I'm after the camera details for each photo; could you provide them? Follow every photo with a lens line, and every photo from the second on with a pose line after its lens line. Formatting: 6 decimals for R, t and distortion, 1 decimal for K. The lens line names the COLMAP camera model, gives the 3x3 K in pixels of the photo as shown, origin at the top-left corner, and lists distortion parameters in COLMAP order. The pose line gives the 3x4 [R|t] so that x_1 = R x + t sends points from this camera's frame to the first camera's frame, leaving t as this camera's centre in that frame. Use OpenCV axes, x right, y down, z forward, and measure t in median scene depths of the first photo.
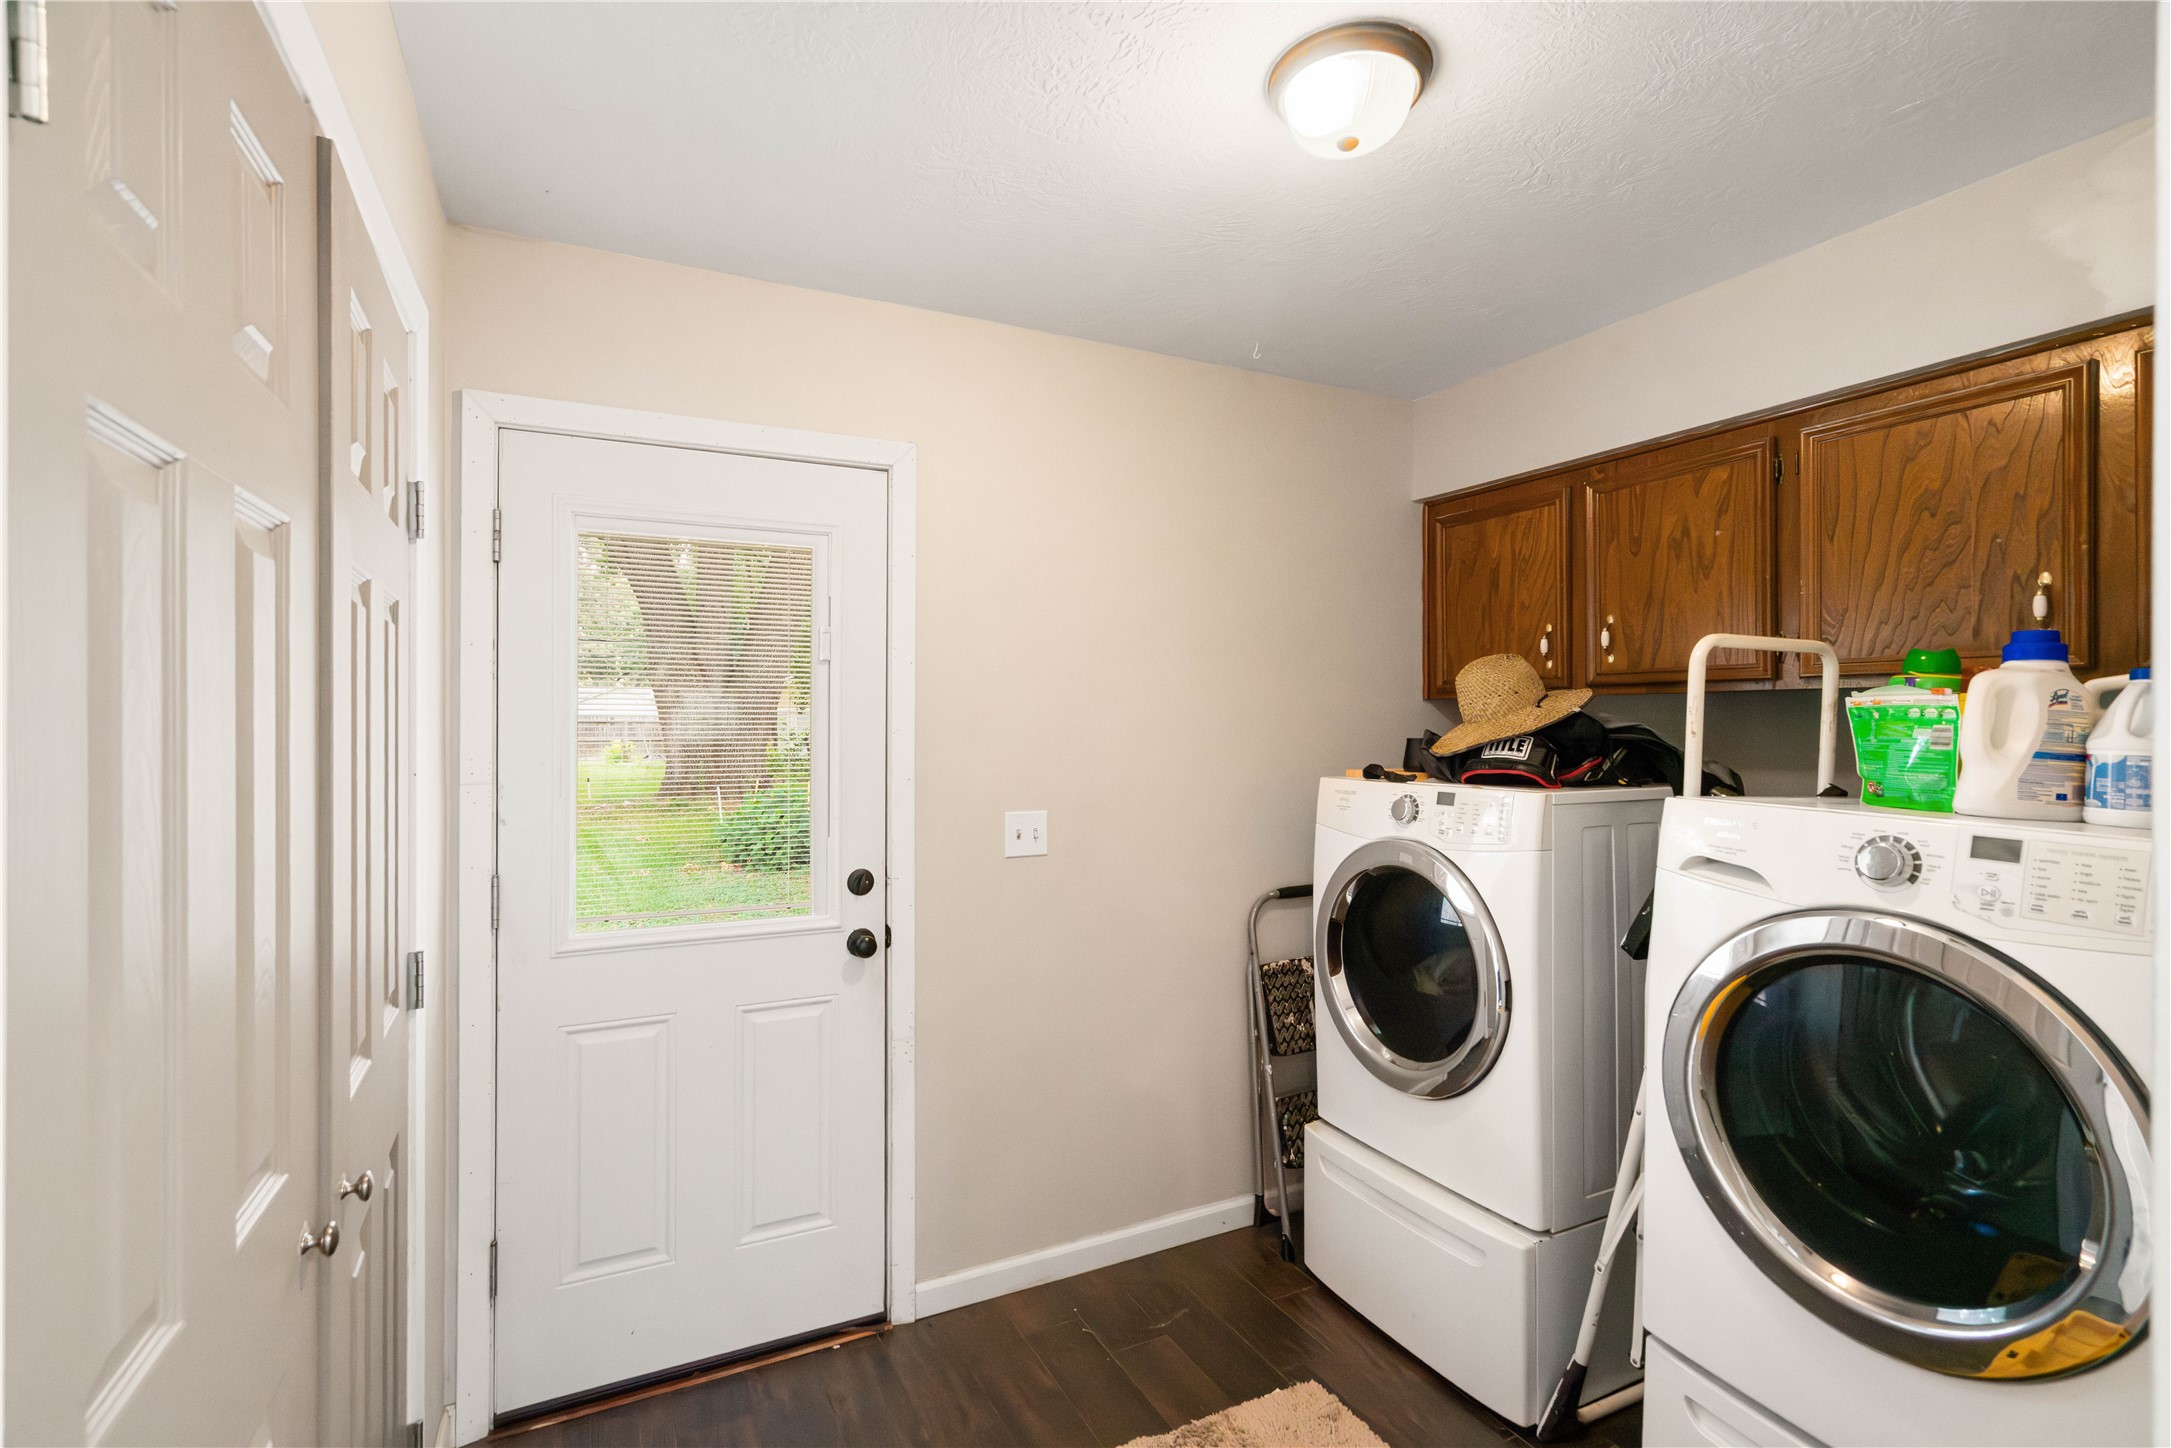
lens RADIAL K [[997.2, 0, 1096.9], [0, 997.2, 722.3], [0, 0, 1]] dist [0.001220, 0.000195]
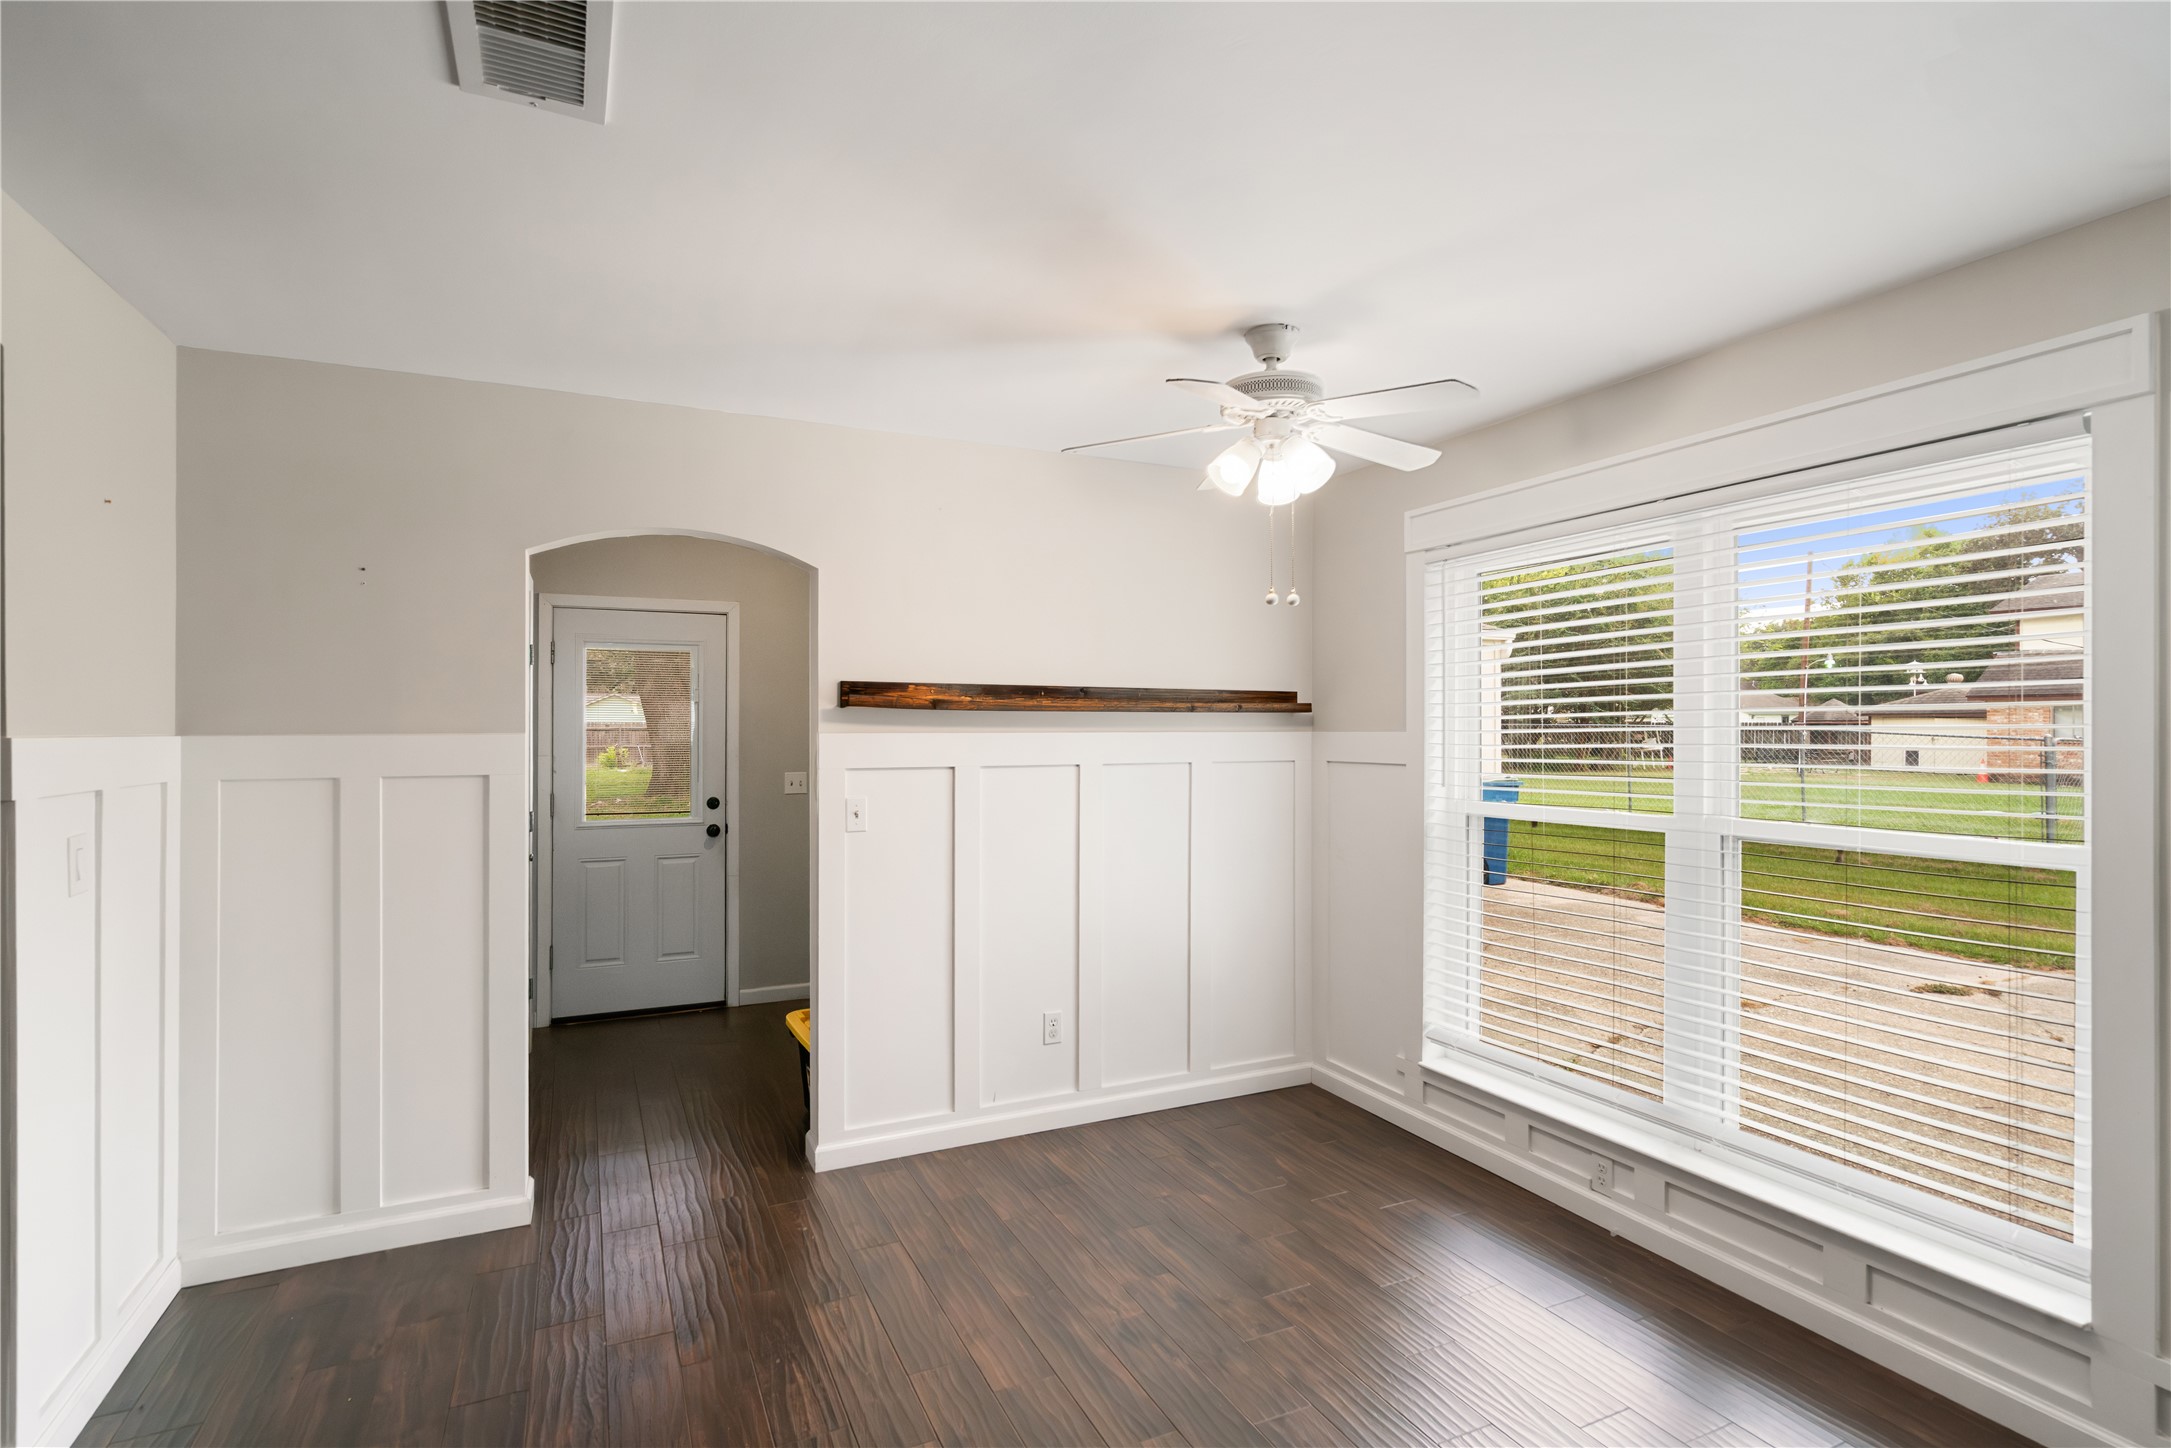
lens RADIAL K [[1036.3, 0, 1090.9], [0, 1036.3, 725.8], [0, 0, 1]] dist [0.004129, 0.000087]
pose [[0.999871, -0.000537, -0.016067, 0.627142], [0.000482, 0.999994, -0.003398, -0.001572], [0.016069, 0.003390, 0.999865, -1.260440]]
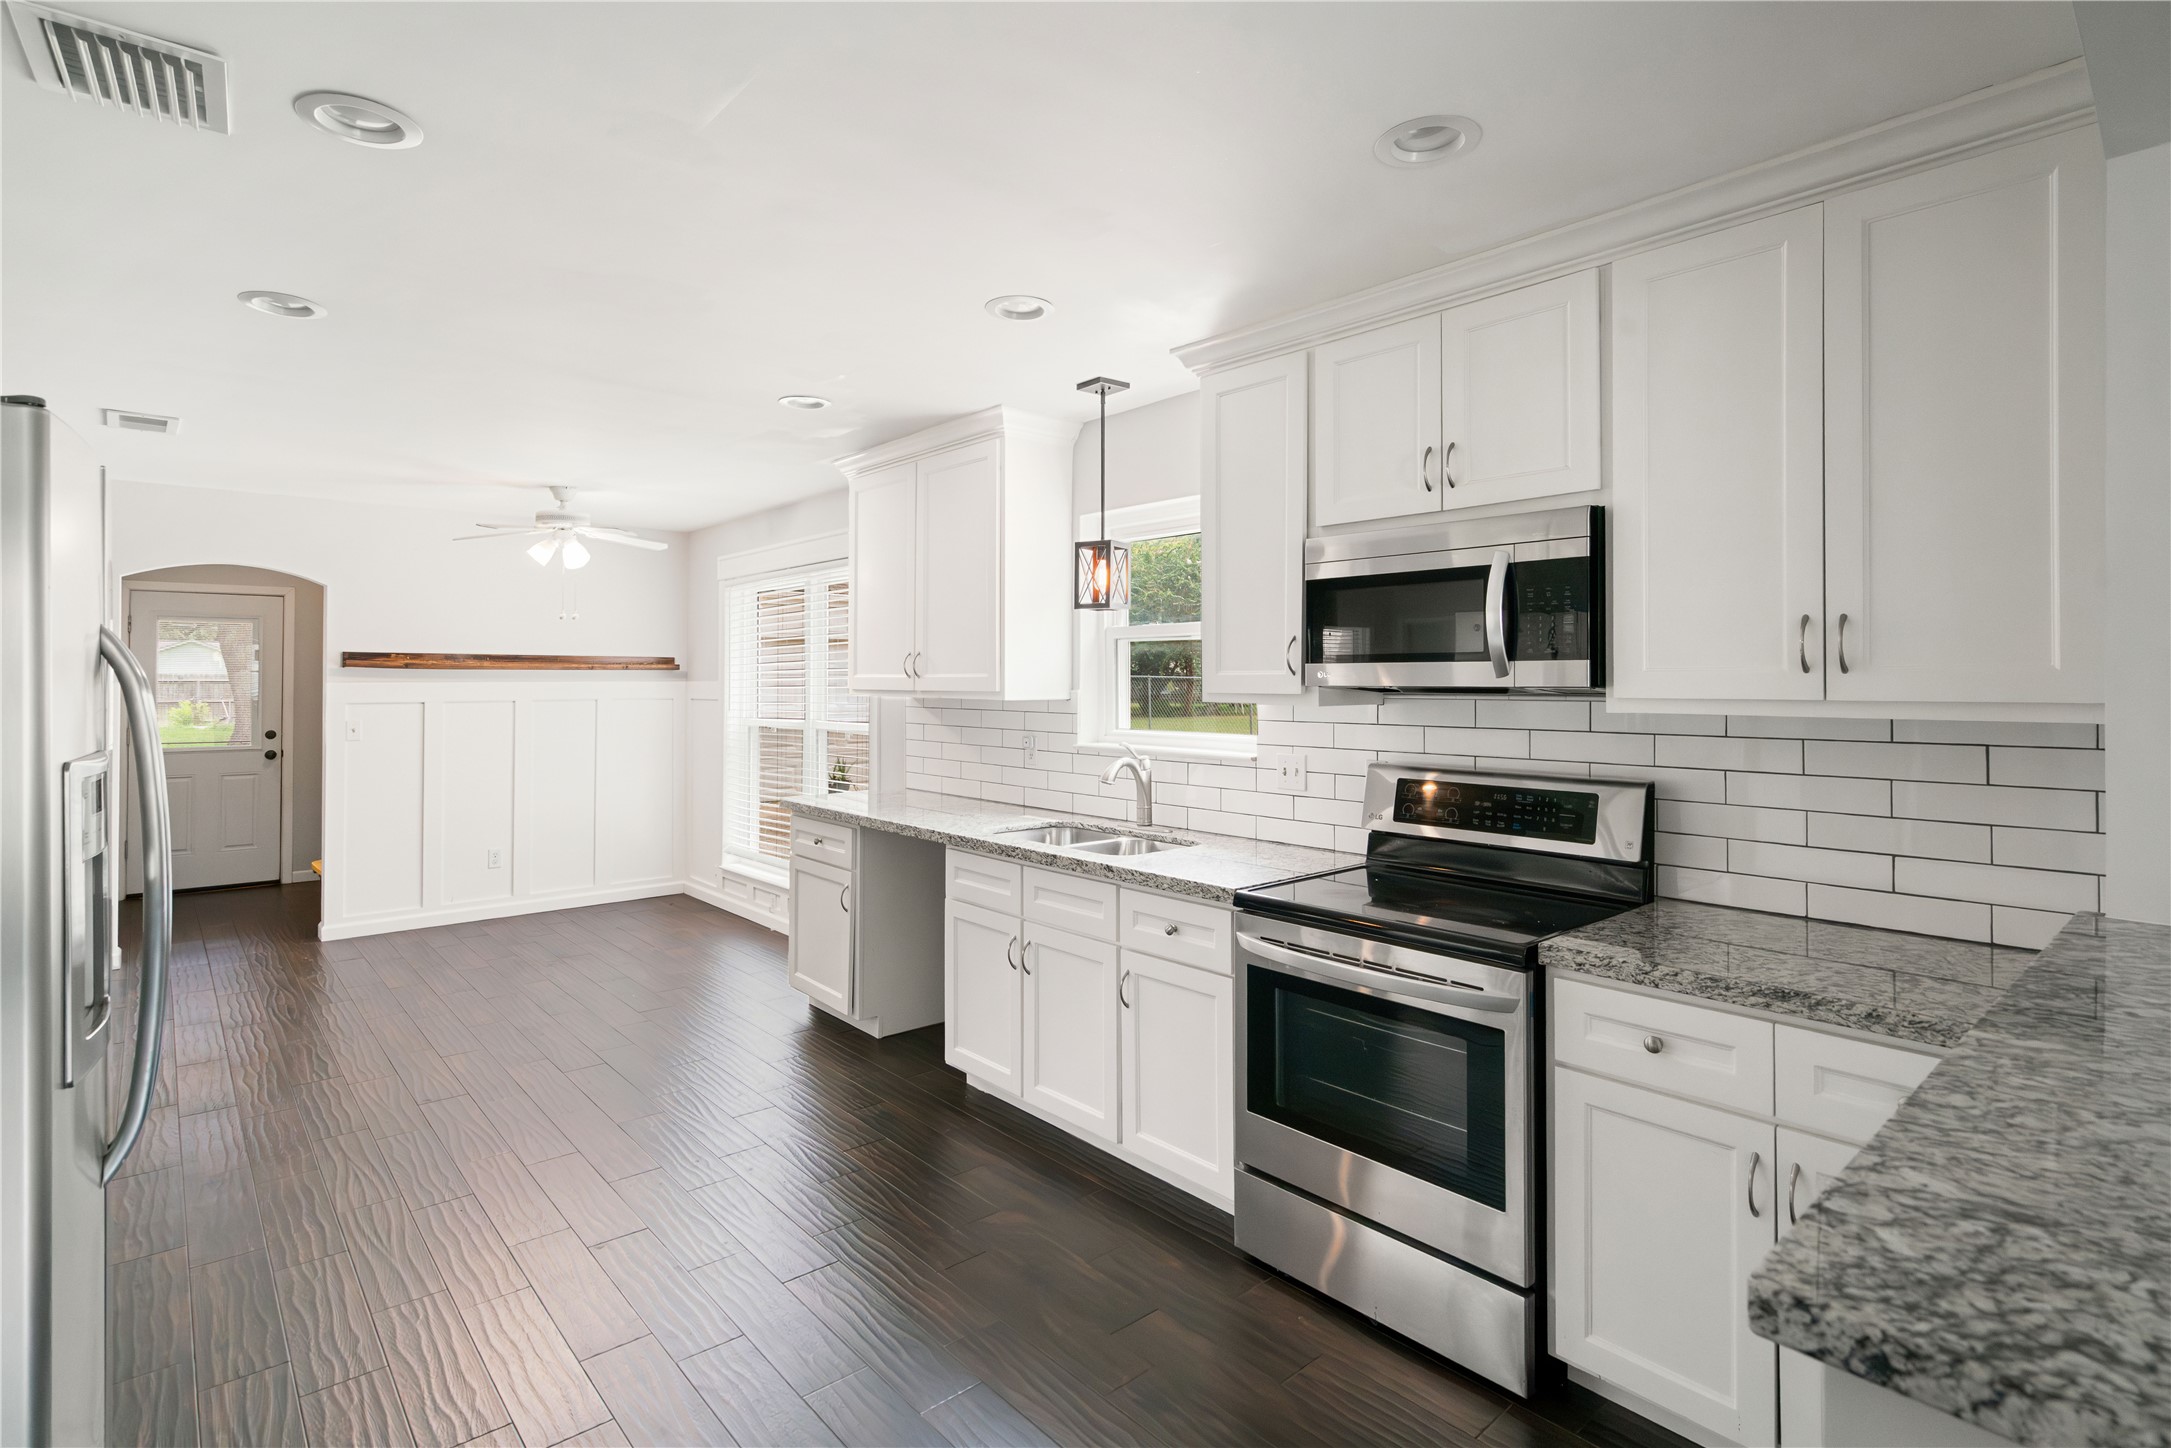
lens RADIAL K [[1036.3, 0, 1075.3], [0, 1036.3, 670.8], [0, 0, 1]] dist [0.004129, 0.000087]
pose [[0.966967, 0.001069, 0.254899, 1.291035], [0.001443, 0.999952, -0.009667, 0.002497], [-0.254897, 0.009716, 0.966919, -2.605365]]
